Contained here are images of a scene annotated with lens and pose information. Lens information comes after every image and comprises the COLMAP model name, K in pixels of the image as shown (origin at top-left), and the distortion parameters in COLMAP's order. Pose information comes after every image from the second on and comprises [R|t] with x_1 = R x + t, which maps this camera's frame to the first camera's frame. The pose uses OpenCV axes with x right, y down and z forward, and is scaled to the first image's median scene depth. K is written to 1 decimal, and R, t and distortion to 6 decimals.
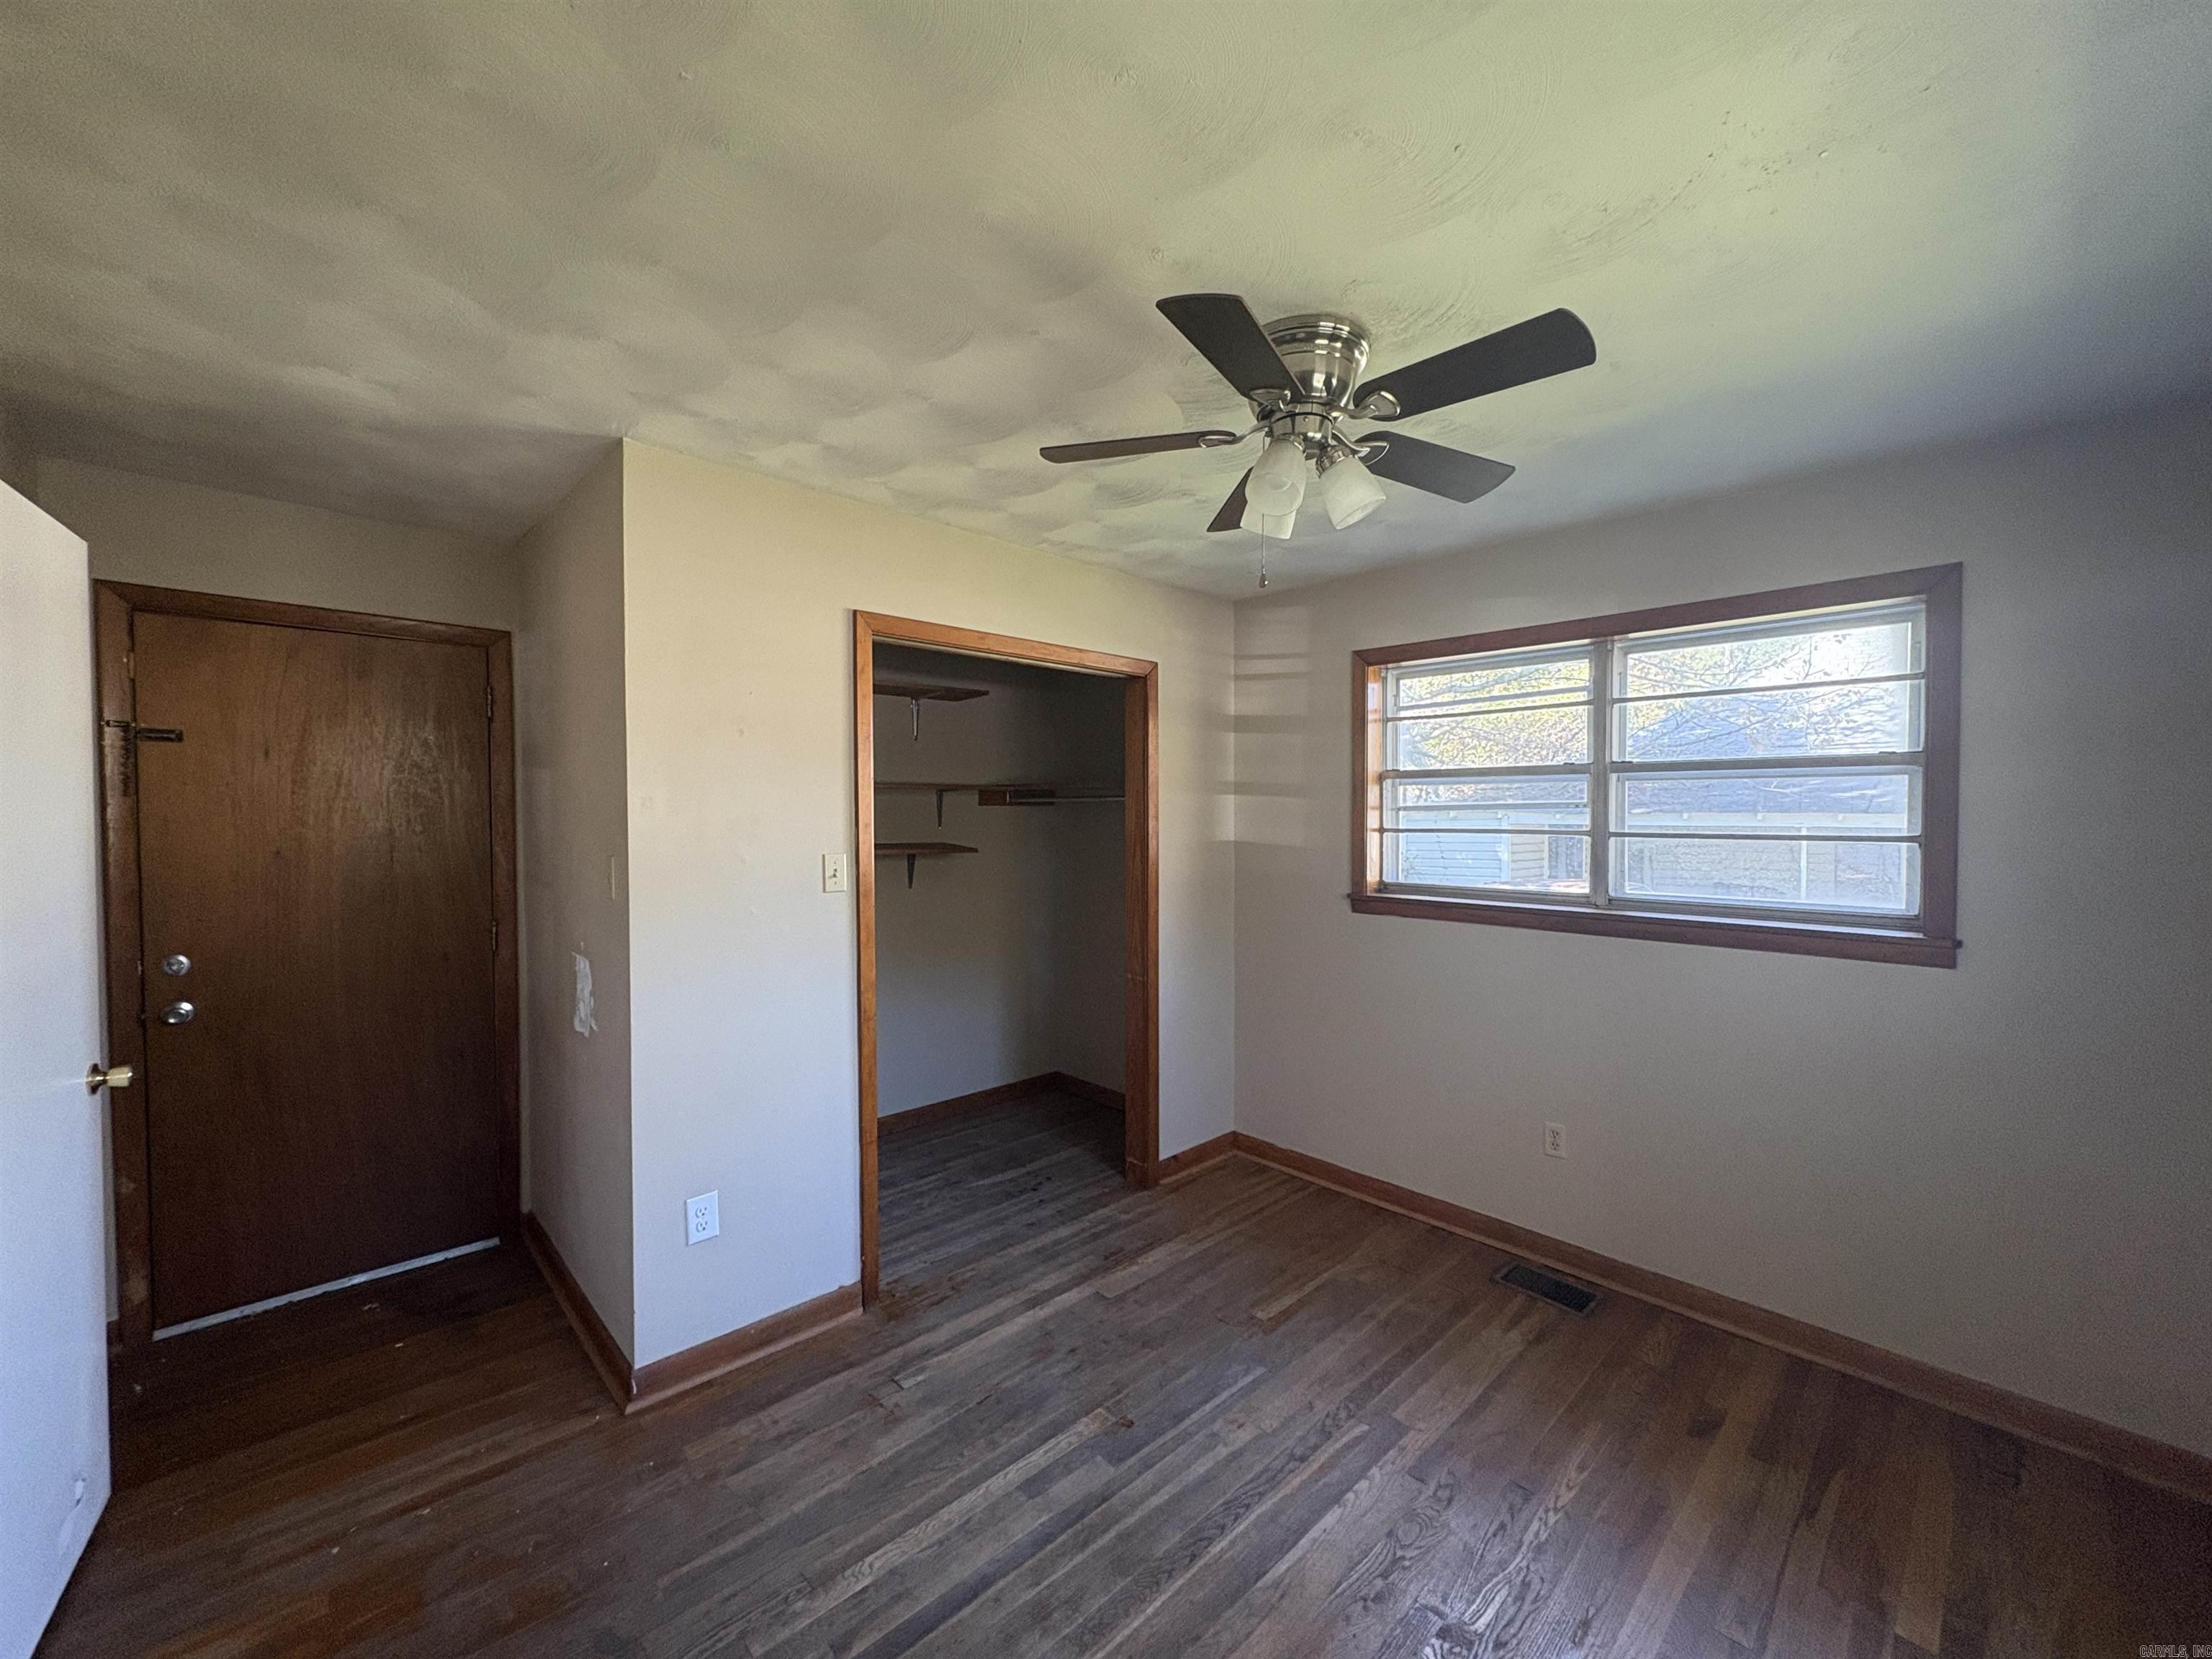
lens RADIAL K [[875.9, 0, 1104.7], [0, 875.9, 827.8], [0, 0, 1]] dist [0.000047, 0.000012]
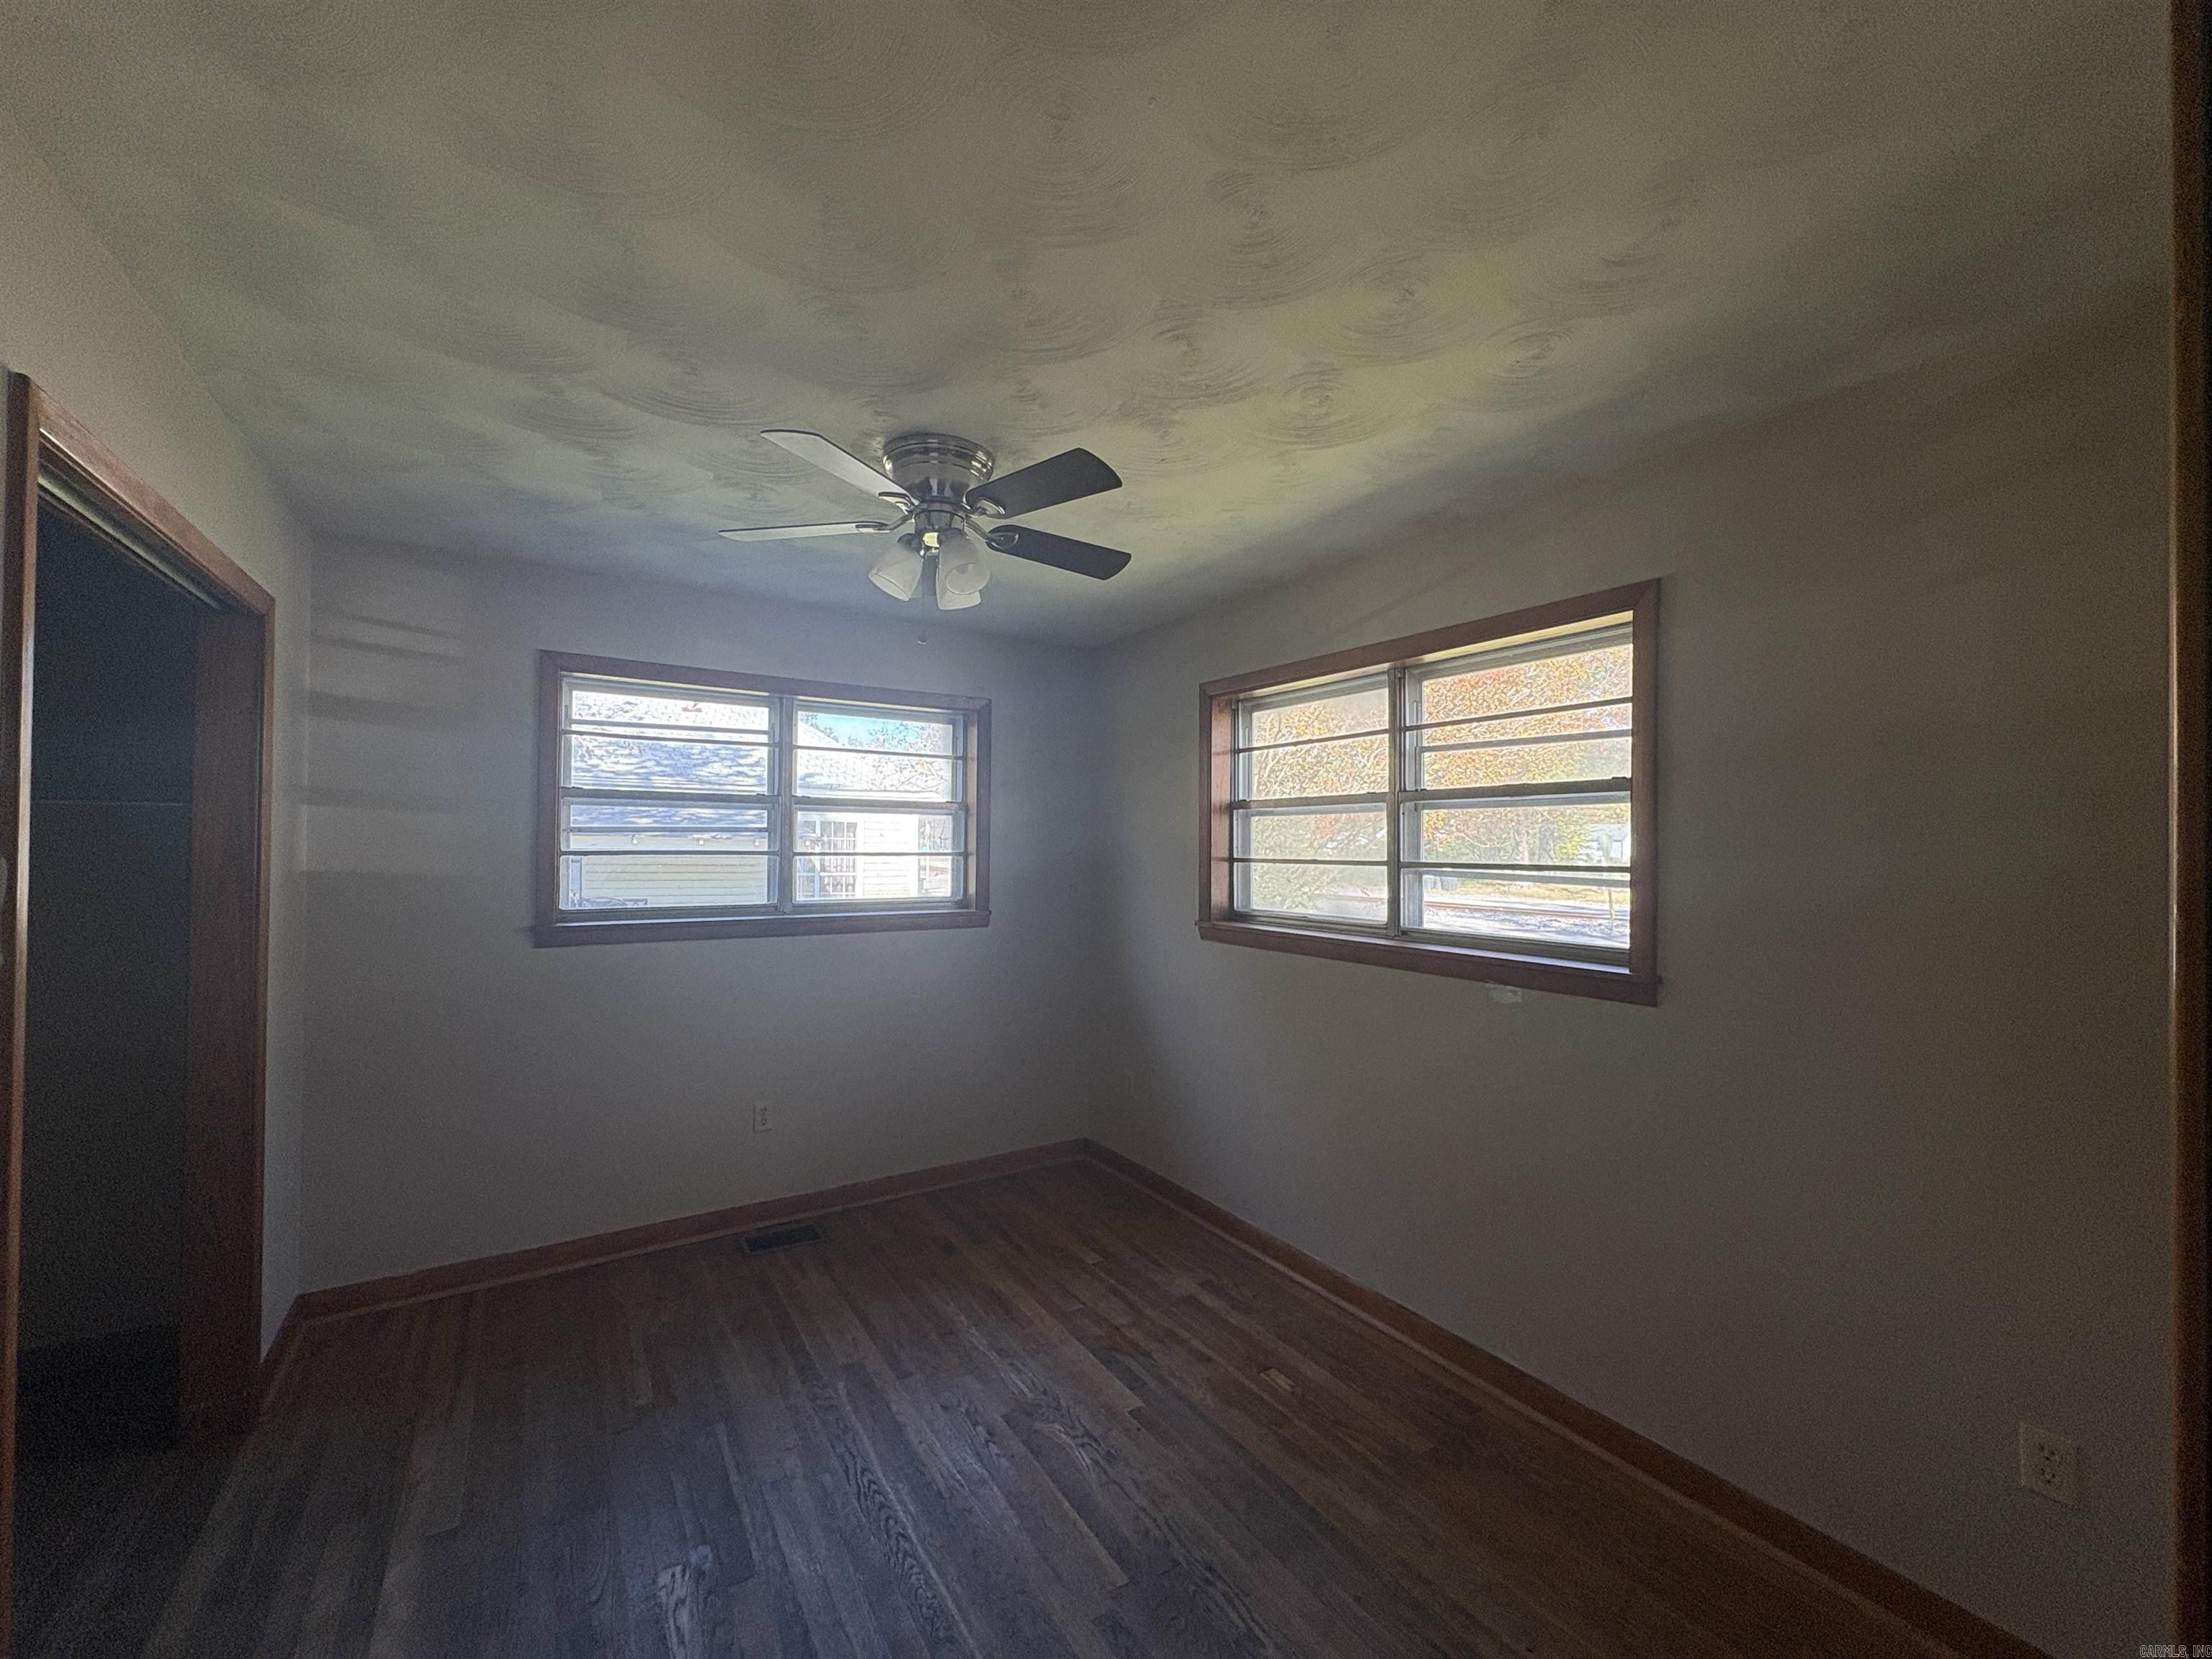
lens RADIAL K [[875.9, 0, 1104.7], [0, 875.9, 827.8], [0, 0, 1]] dist [0.000047, 0.000012]
pose [[0.184883, 0.017507, 0.982605, -0.572412], [0.010704, 0.999746, -0.019826, 0.001113], [-0.982702, 0.014183, 0.184649, 0.346941]]
